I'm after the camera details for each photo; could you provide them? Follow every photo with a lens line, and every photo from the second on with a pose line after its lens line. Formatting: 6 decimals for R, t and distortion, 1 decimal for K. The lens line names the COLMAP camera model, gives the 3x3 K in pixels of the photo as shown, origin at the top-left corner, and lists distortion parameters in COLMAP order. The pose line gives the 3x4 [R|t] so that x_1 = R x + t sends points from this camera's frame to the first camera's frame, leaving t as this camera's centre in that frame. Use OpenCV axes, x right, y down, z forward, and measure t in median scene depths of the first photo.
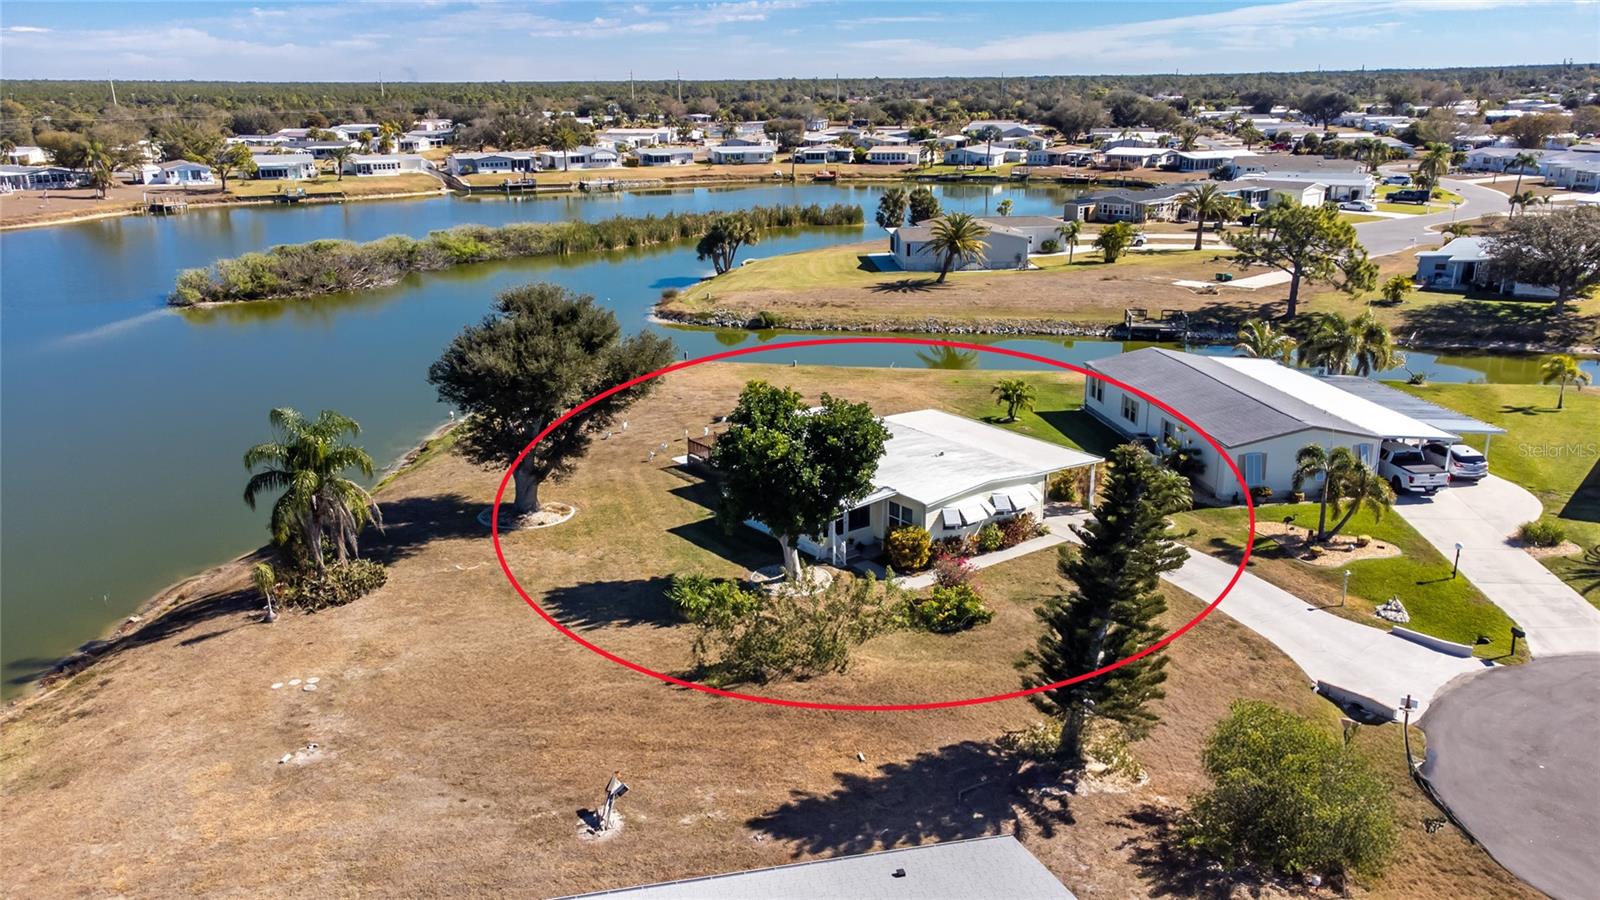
lens RADIAL K [[1246.4, 0, 806.3], [0, 1246.4, 450.9], [0, 0, 1]] dist [0.046583, 0.011204]
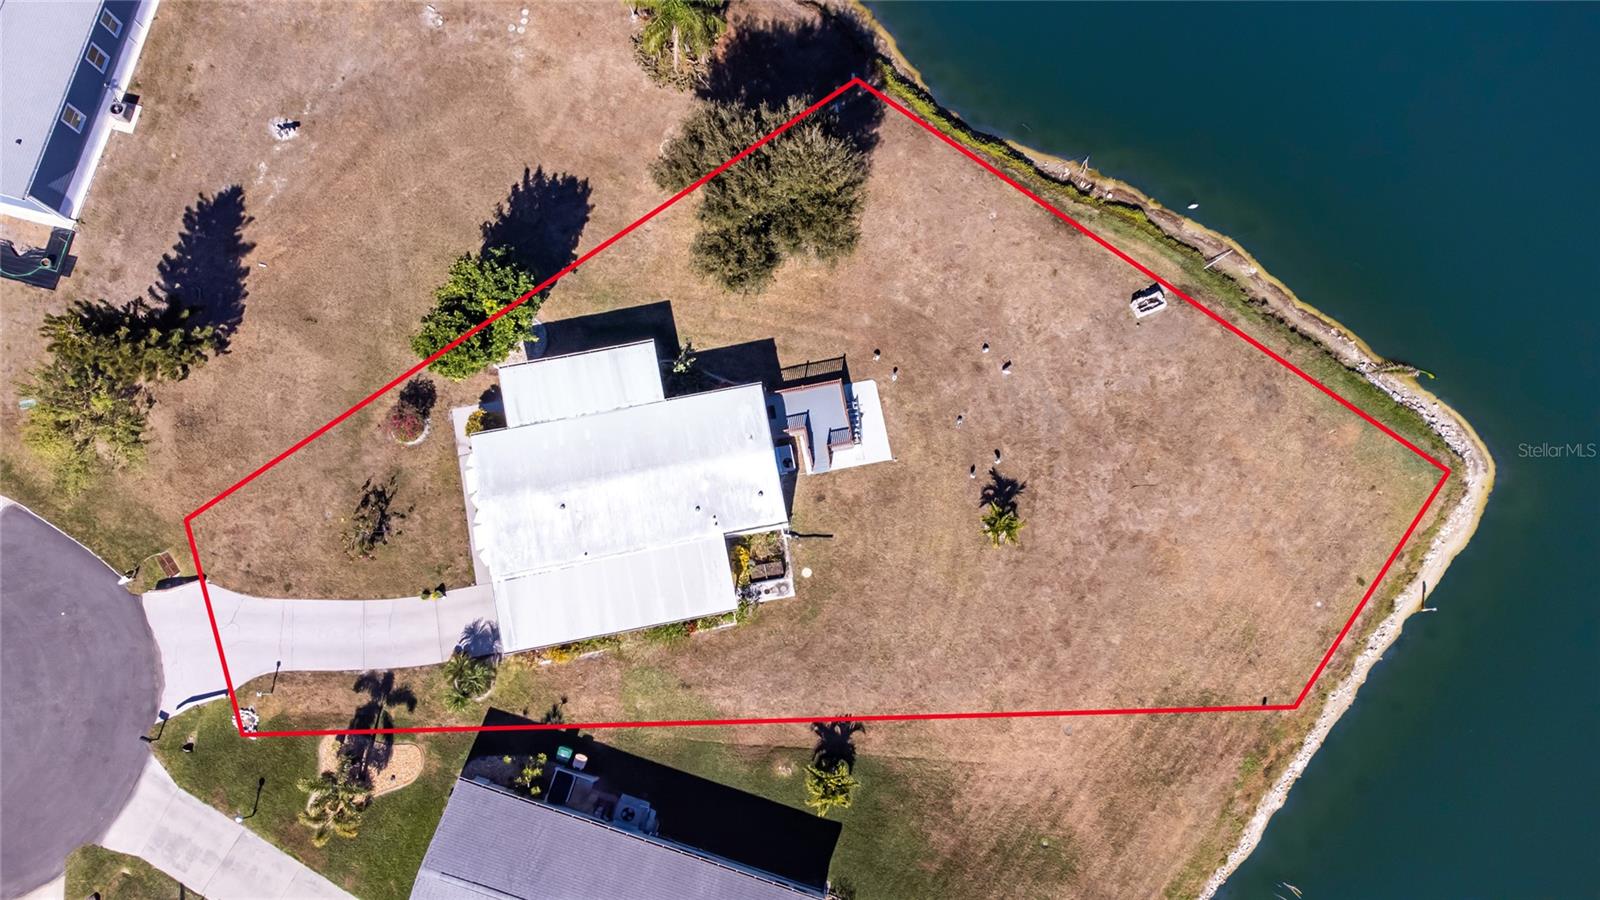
lens RADIAL K [[1246.4, 0, 806.3], [0, 1246.4, 450.9], [0, 0, 1]] dist [0.046583, 0.011204]
pose [[-0.452481, 0.875819, -0.167935, 0.037750], [-0.263302, 0.048712, 0.963483, -0.279610], [0.852017, 0.480175, 0.208564, 0.232589]]
